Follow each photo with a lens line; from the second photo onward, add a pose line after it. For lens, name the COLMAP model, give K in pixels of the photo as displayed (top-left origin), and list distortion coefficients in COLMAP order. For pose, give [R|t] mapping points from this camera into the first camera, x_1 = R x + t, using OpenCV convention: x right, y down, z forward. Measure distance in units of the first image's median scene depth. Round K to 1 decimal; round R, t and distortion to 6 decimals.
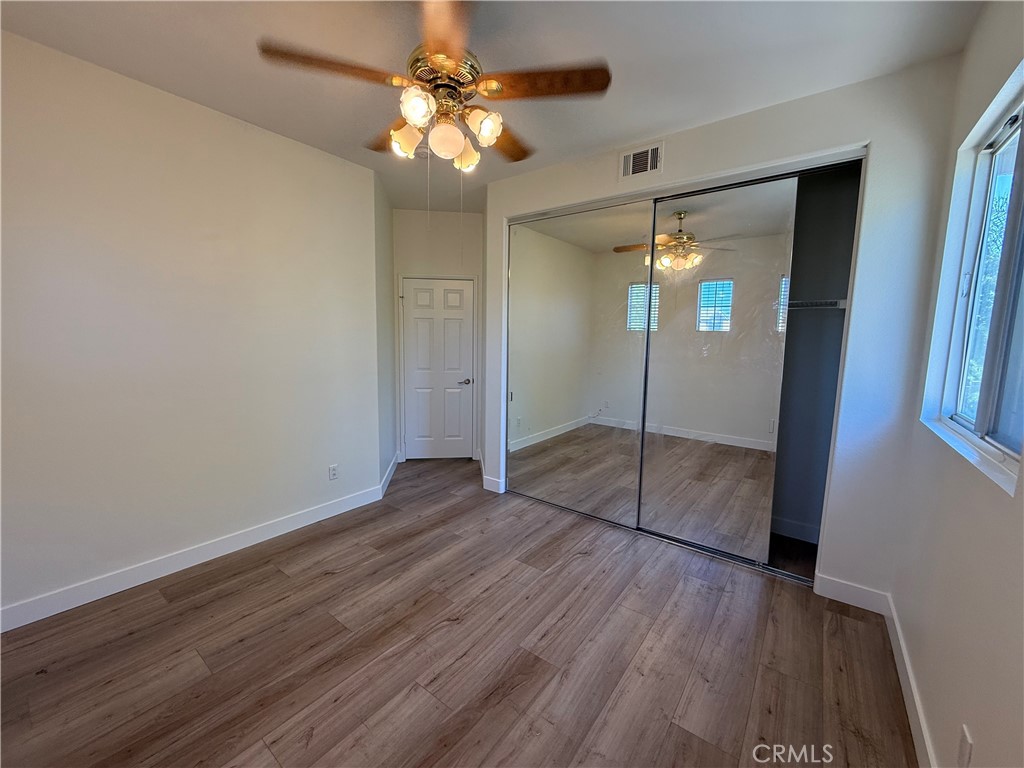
lens RADIAL K [[407.4, 0, 520.7], [0, 407.4, 385.4], [0, 0, 1]] dist [0.000729, 0.000024]
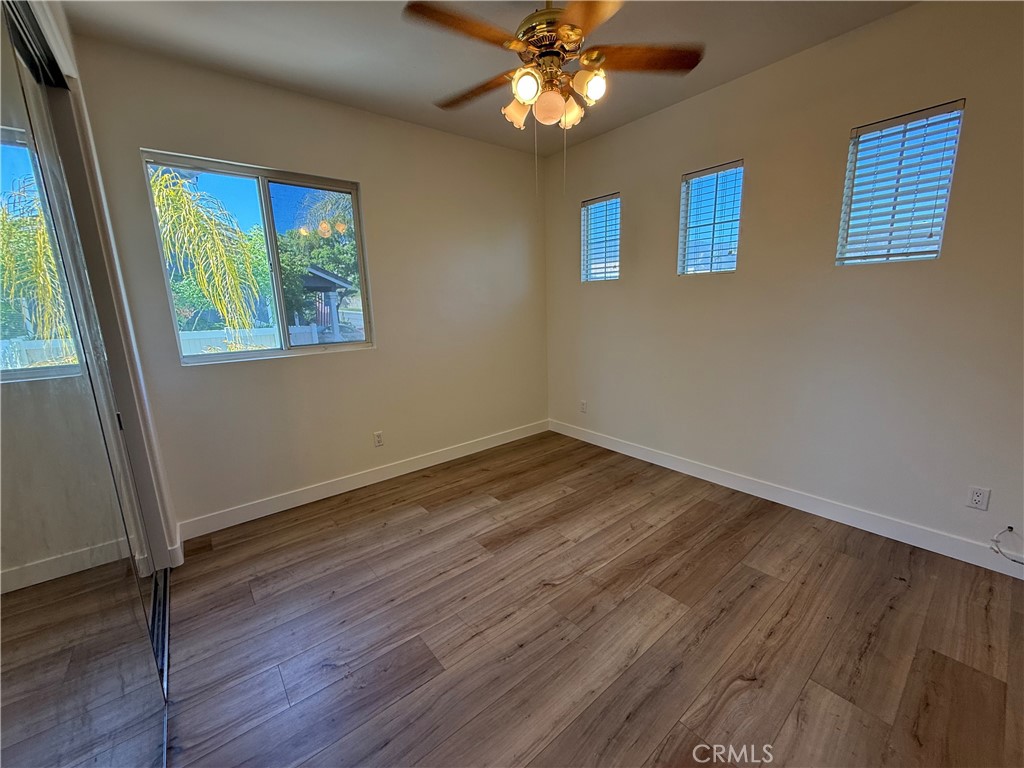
lens RADIAL K [[407.4, 0, 511.8], [0, 407.4, 383.3], [0, 0, 1]] dist [0.000729, 0.000024]
pose [[-0.967075, -0.036525, 0.251856, -0.318500], [0.045484, 0.948906, 0.312263, -0.199934], [-0.250393, 0.313437, -0.916002, 1.829999]]
